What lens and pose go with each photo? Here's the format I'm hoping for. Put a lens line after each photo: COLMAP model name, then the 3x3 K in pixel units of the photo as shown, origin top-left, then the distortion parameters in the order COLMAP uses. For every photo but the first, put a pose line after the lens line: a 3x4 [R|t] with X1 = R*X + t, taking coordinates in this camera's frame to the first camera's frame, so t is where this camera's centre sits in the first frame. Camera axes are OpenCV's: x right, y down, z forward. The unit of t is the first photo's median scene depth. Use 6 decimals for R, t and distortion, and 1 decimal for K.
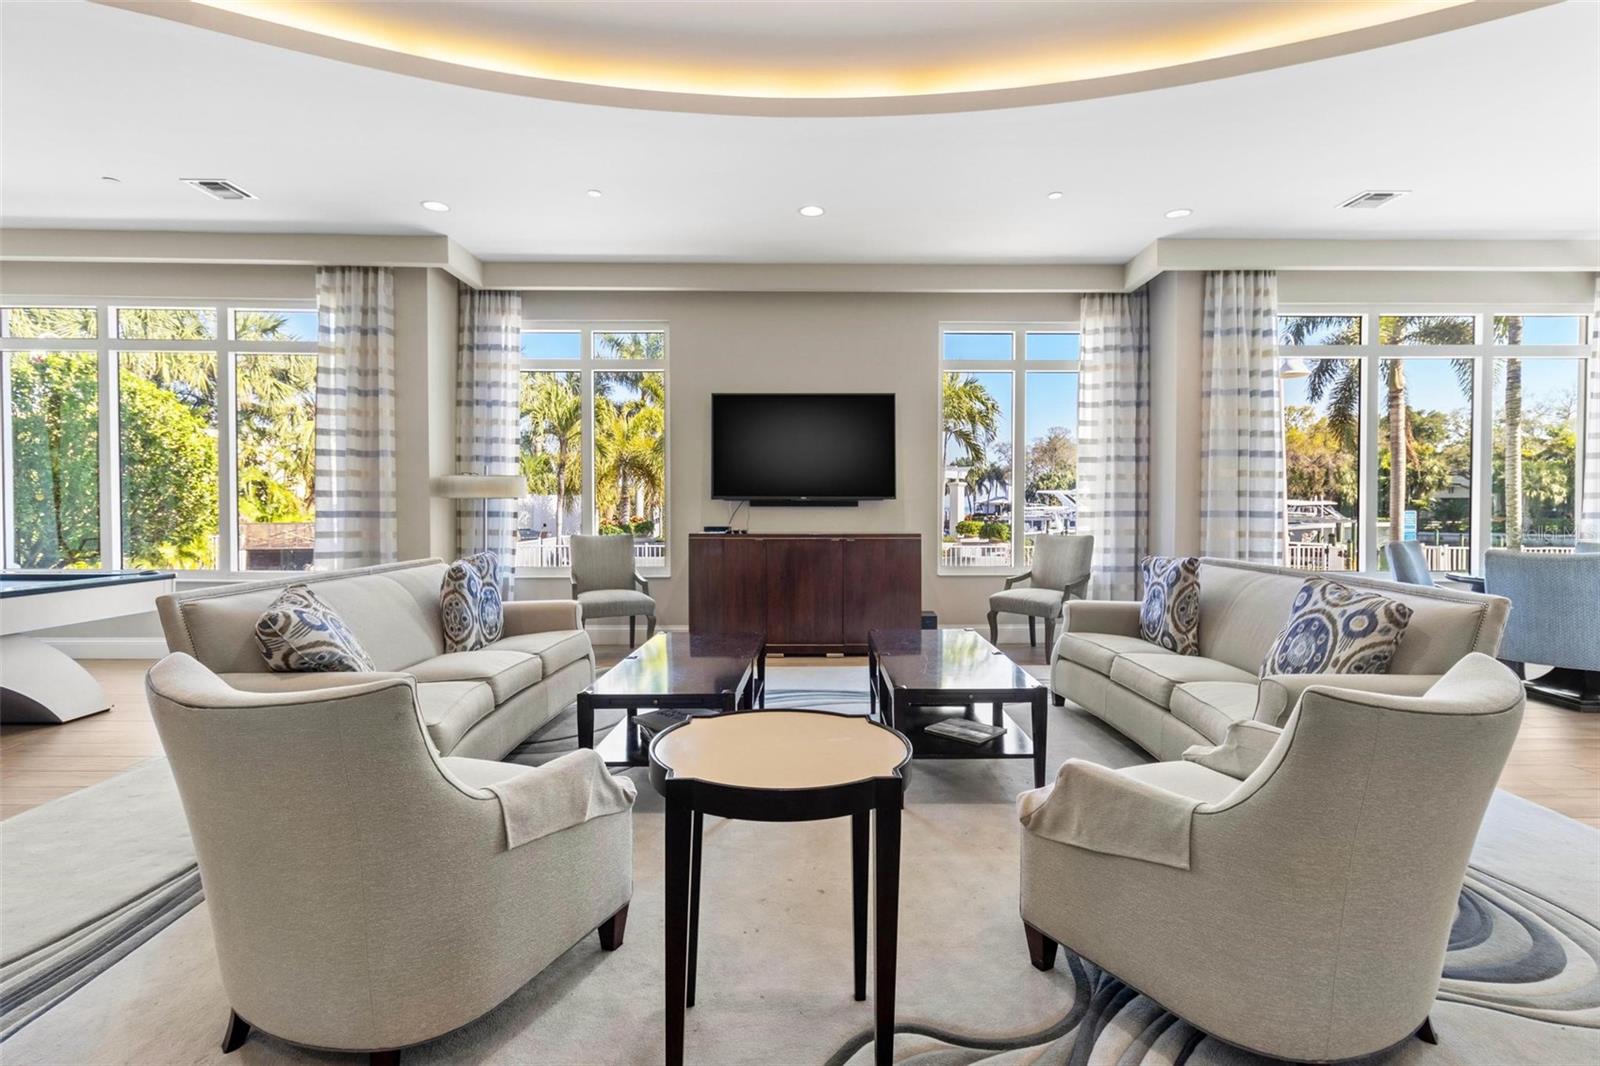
lens RADIAL K [[722.4, 0, 802.6], [0, 722.4, 527.2], [0, 0, 1]] dist [-0.000595, 0.000053]
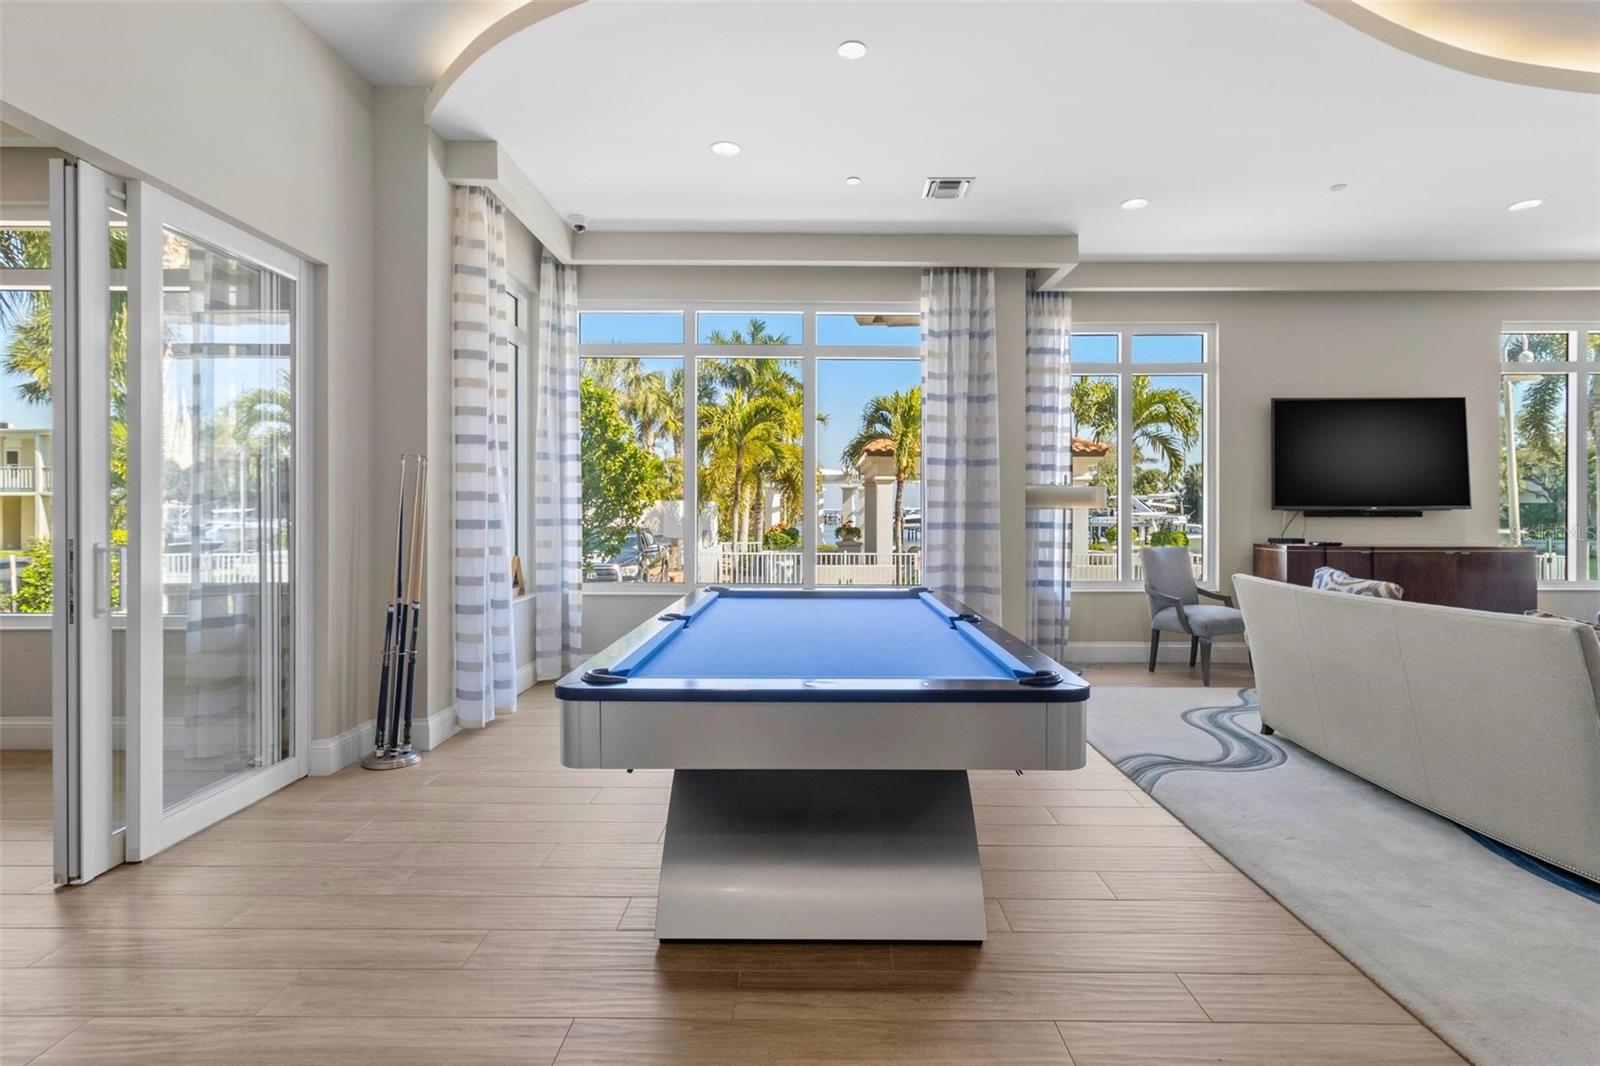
lens RADIAL K [[773.0, 0, 802.1], [0, 773.0, 529.6], [0, 0, 1]] dist [-0.003337, -0.001032]
pose [[0.999846, -0.002582, -0.017369, -0.740165], [0.002378, 0.999928, -0.011722, -0.001818], [0.017398, 0.011678, 0.999780, -0.022874]]
